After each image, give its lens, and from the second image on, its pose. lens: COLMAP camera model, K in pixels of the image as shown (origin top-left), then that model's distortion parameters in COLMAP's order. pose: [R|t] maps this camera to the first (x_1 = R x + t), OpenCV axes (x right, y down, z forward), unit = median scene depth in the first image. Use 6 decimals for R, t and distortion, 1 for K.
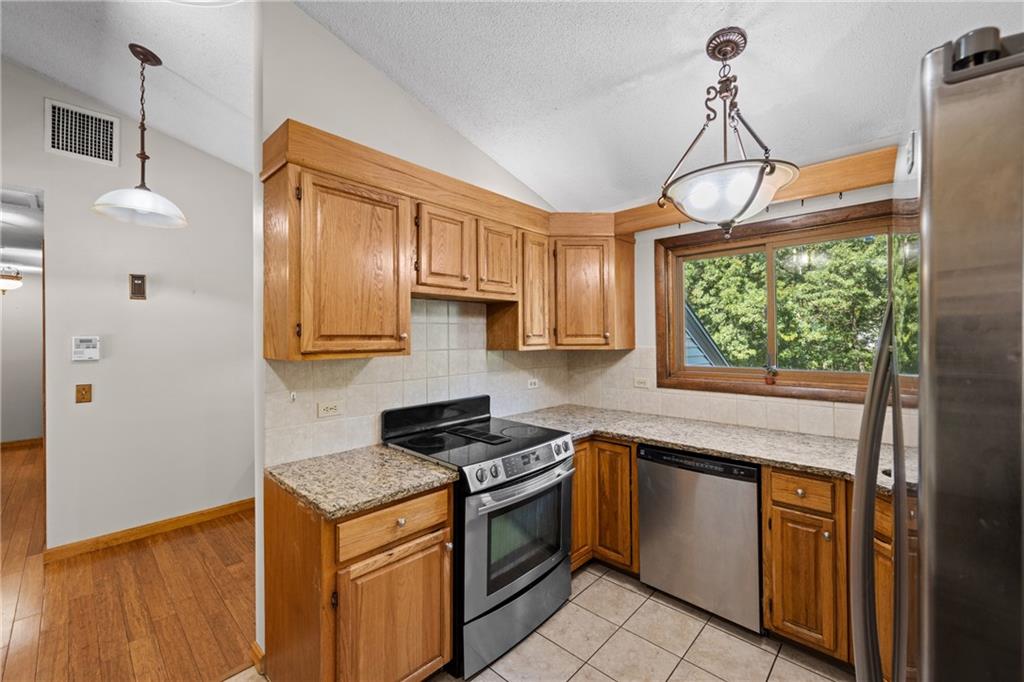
lens RADIAL K [[406.9, 0, 520.3], [0, 406.9, 338.6], [0, 0, 1]] dist [-0.002440, -0.000044]
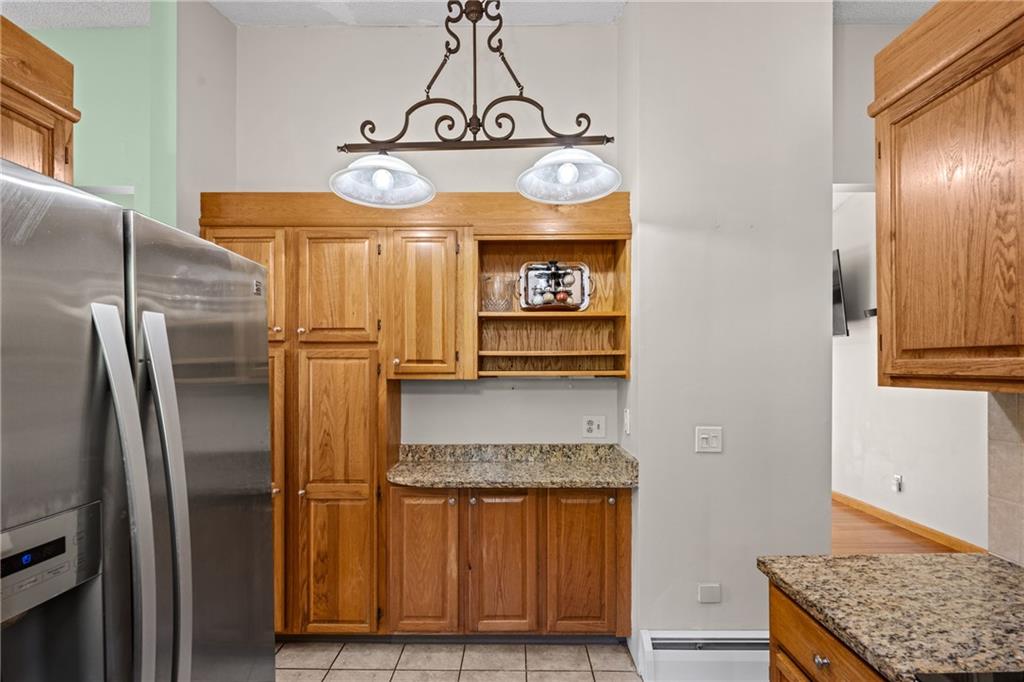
lens RADIAL K [[439.0, 0, 505.0], [0, 439.0, 368.3], [0, 0, 1]] dist [0.000564, 0.000042]
pose [[-0.744887, 0.011275, -0.667096, 0.428531], [0.008078, 0.999936, 0.007880, 0.009572], [0.667142, 0.000481, -0.744930, 1.045181]]
